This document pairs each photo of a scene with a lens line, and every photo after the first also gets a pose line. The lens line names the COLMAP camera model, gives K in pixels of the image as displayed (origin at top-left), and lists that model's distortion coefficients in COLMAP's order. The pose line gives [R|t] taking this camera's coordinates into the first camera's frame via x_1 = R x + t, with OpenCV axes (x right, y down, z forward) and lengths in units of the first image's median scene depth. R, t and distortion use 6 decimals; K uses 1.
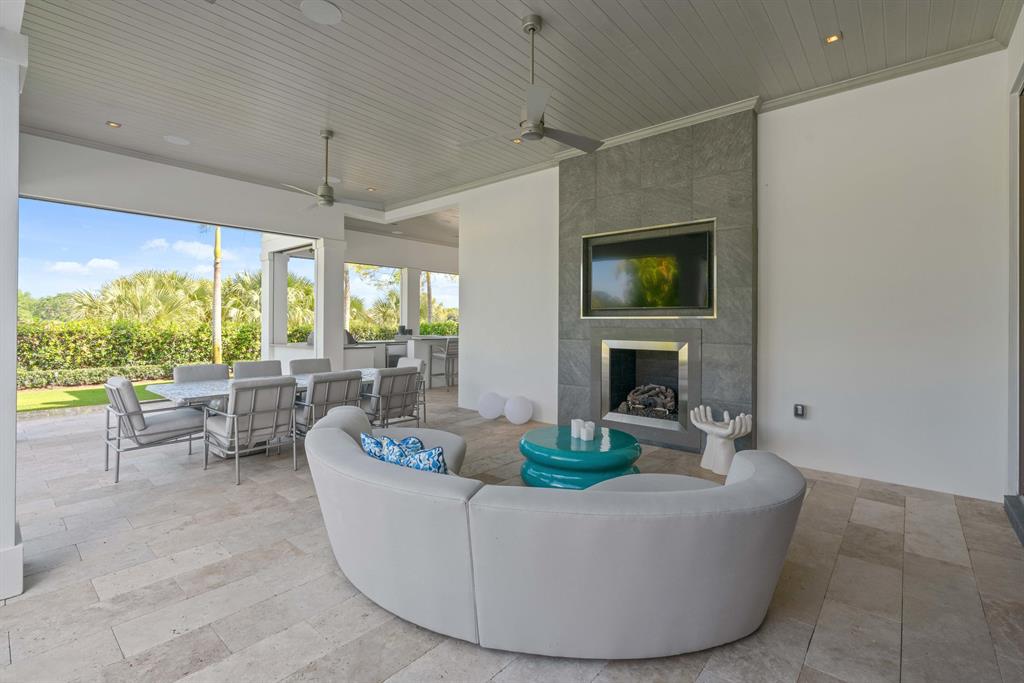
lens RADIAL K [[462.9, 0, 507.9], [0, 462.9, 320.8], [0, 0, 1]] dist [-0.005109, 0.001256]
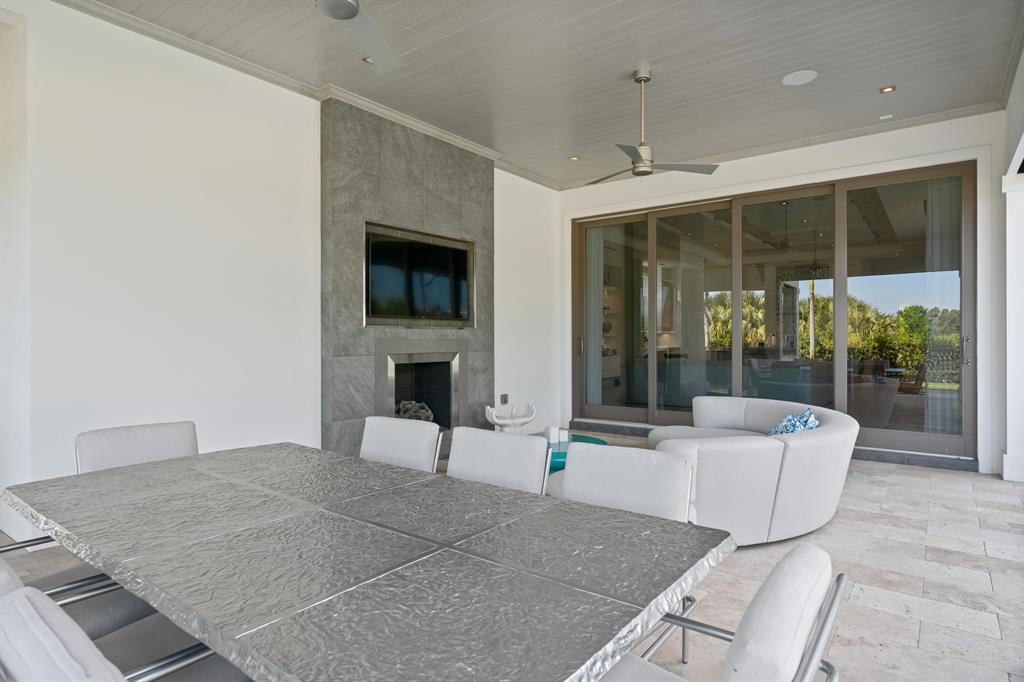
lens RADIAL K [[571.1, 0, 513.3], [0, 571.1, 341.1], [0, 0, 1]] dist [-0.005028, 0.000563]
pose [[-0.068608, -0.009165, 0.997602, -0.953962], [-0.003666, 0.999953, 0.008934, 0.009619], [-0.997637, -0.003044, -0.068639, 0.999226]]
